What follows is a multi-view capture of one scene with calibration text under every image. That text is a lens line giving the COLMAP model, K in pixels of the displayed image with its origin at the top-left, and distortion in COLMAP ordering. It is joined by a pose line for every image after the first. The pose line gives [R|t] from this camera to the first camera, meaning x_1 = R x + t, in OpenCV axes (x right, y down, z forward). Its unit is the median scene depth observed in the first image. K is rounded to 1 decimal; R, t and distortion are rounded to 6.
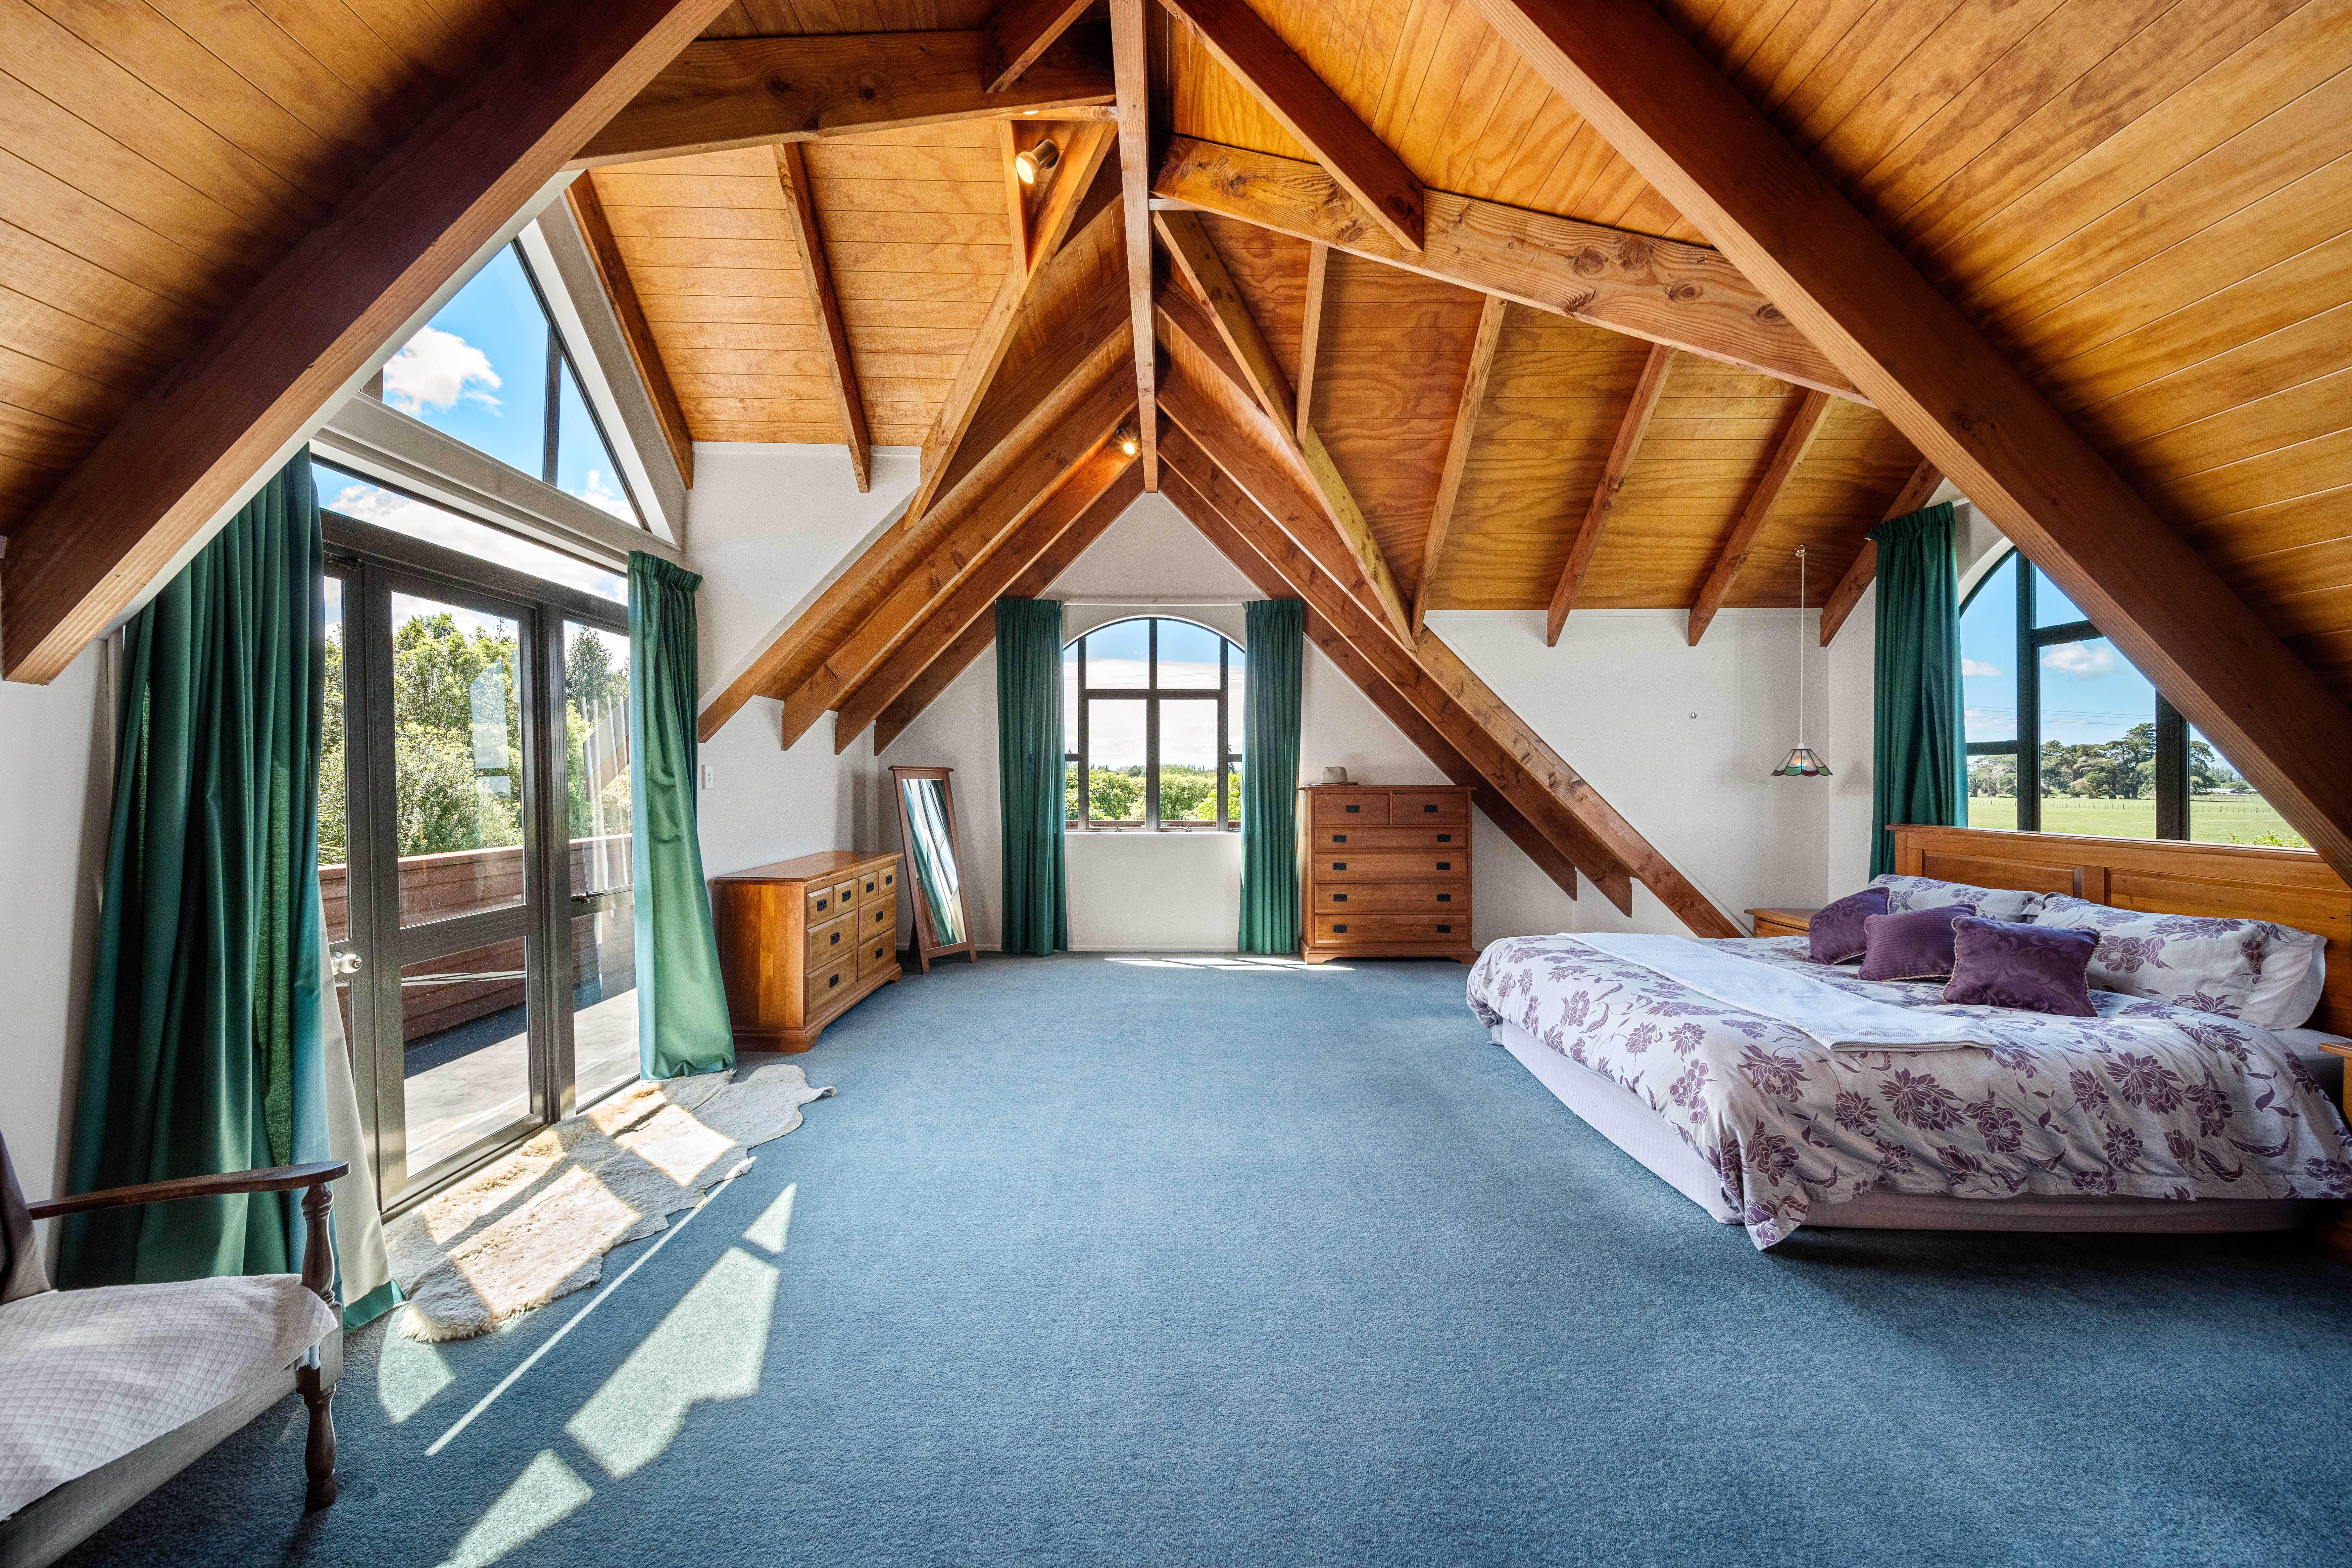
lens RADIAL K [[844.5, 0, 1180.0], [0, 844.5, 782.9], [0, 0, 1]] dist [-0.003609, -0.000253]
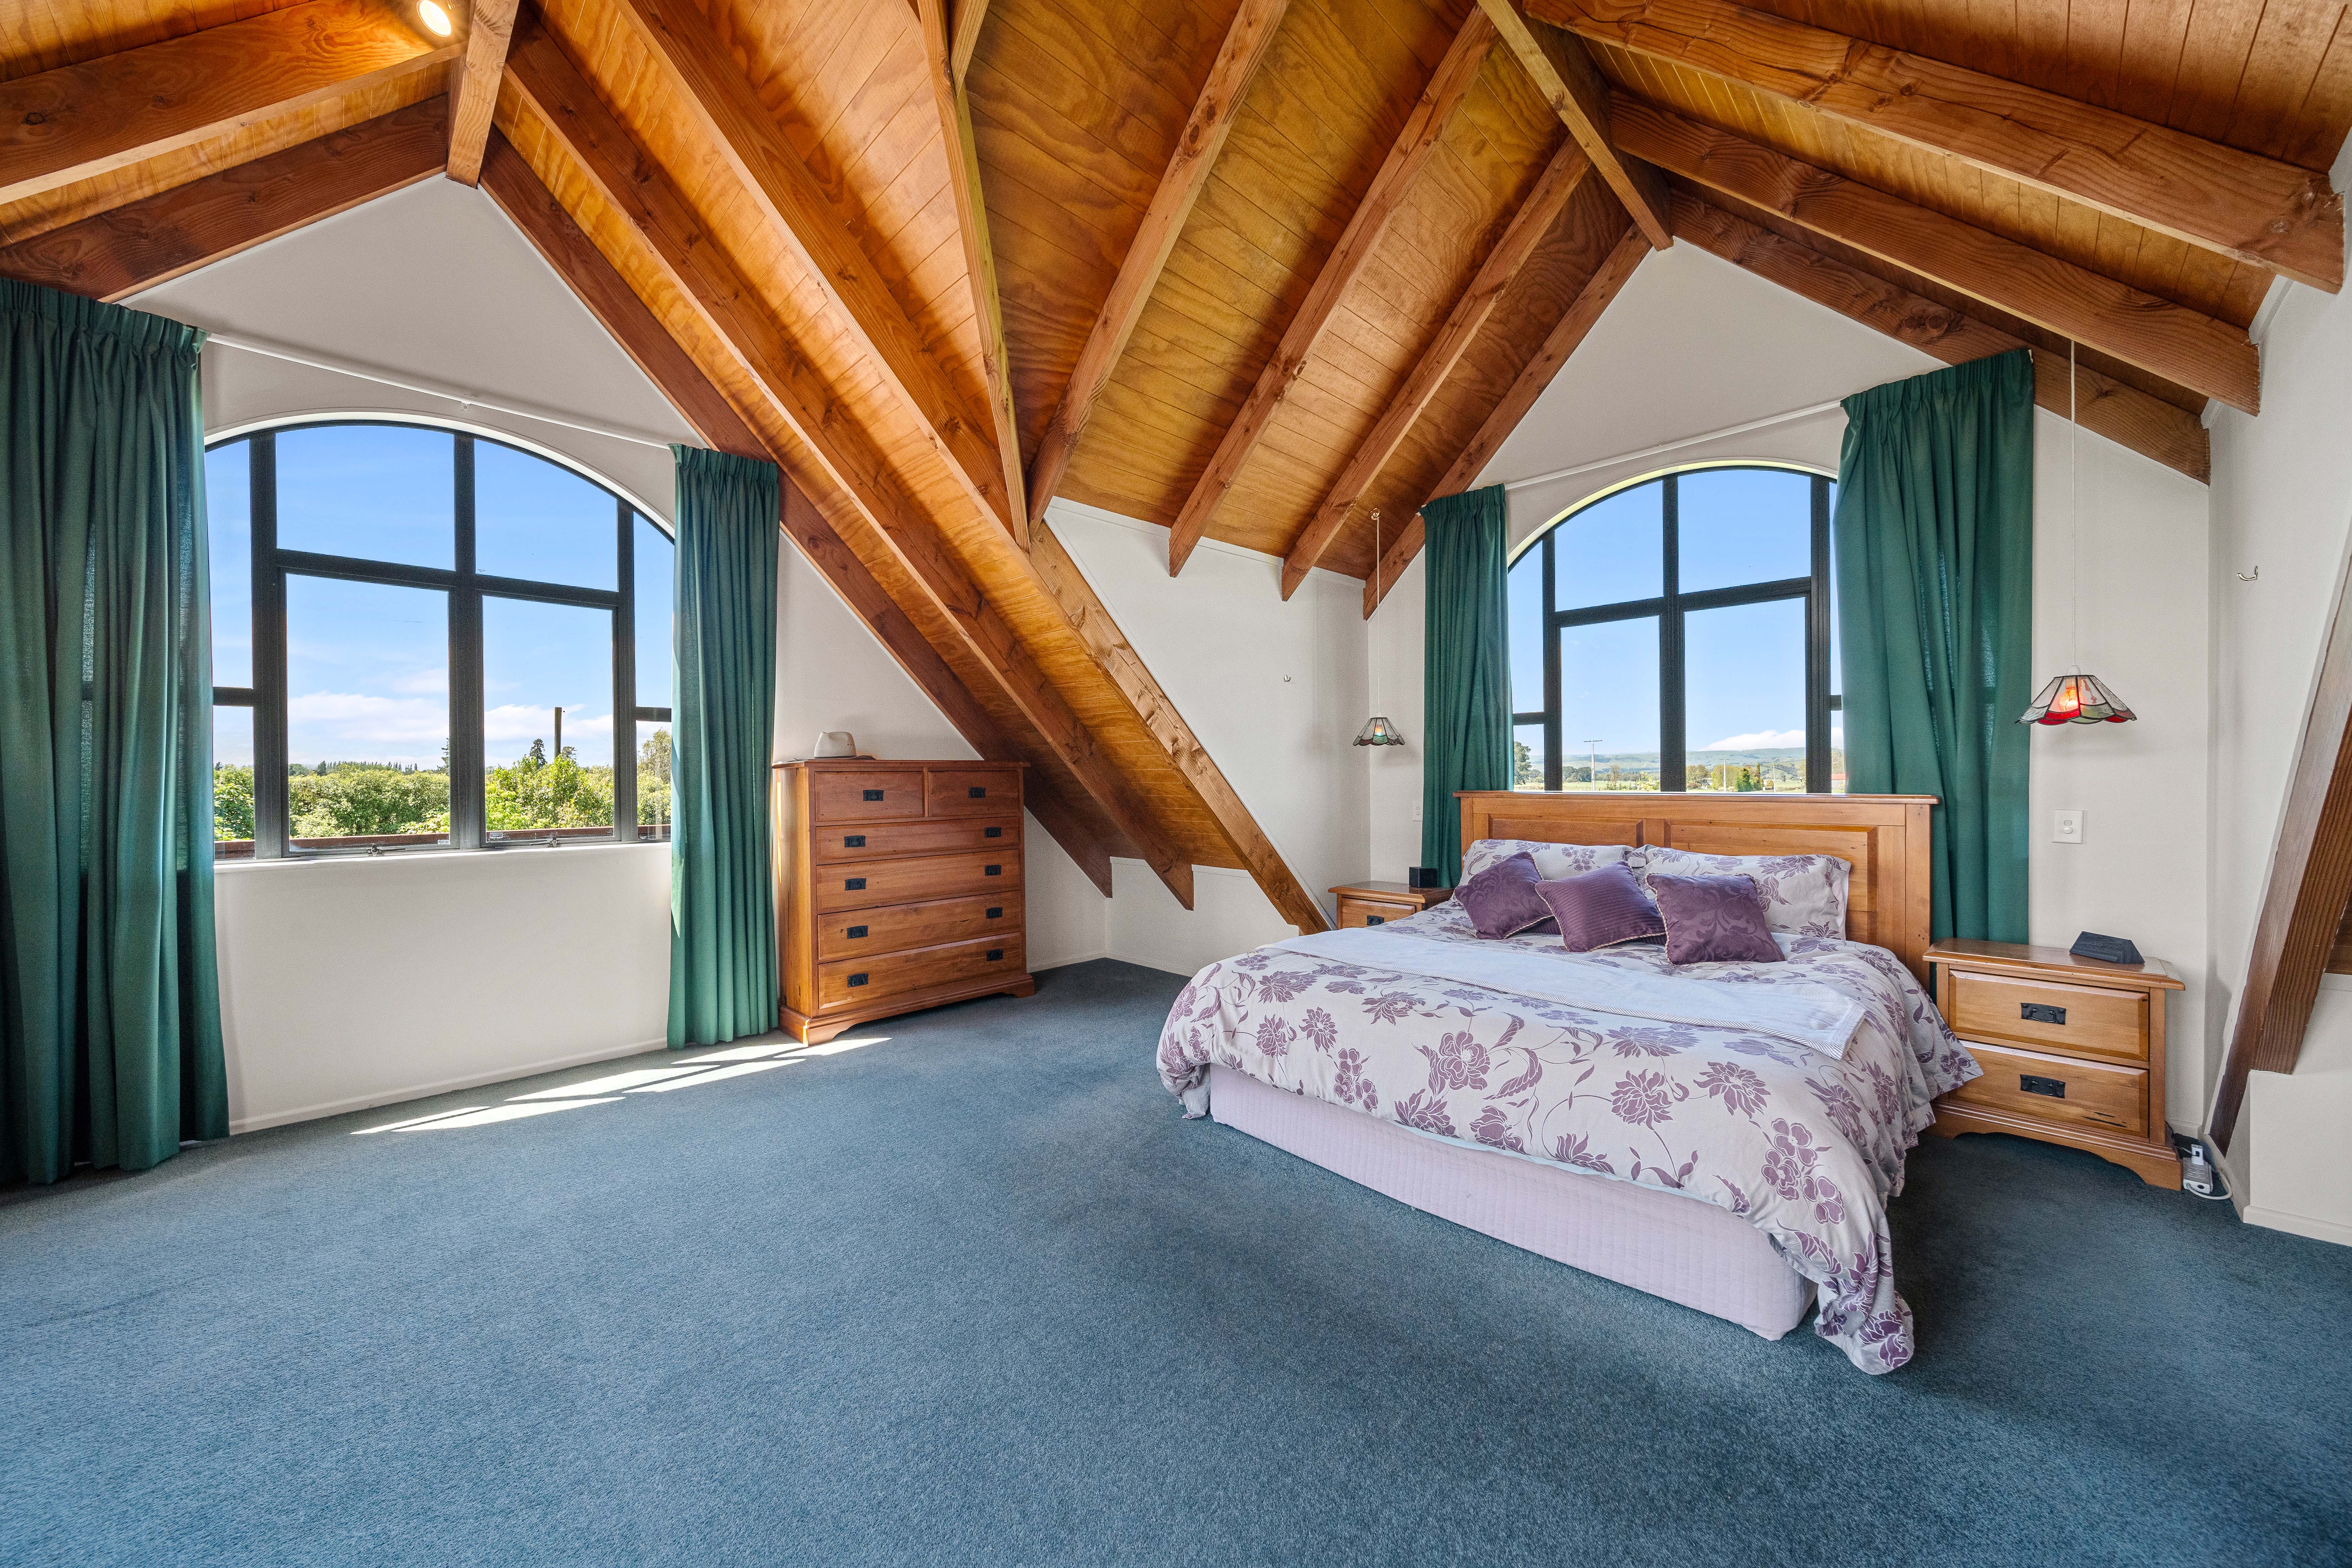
lens RADIAL K [[844.5, 0, 1172.9], [0, 844.5, 782.2], [0, 0, 1]] dist [-0.003609, -0.000253]
pose [[0.719860, -0.012885, 0.694000, -0.089538], [0.013613, 0.999897, 0.004444, 0.021909], [-0.693986, 0.006249, 0.719961, 0.380426]]
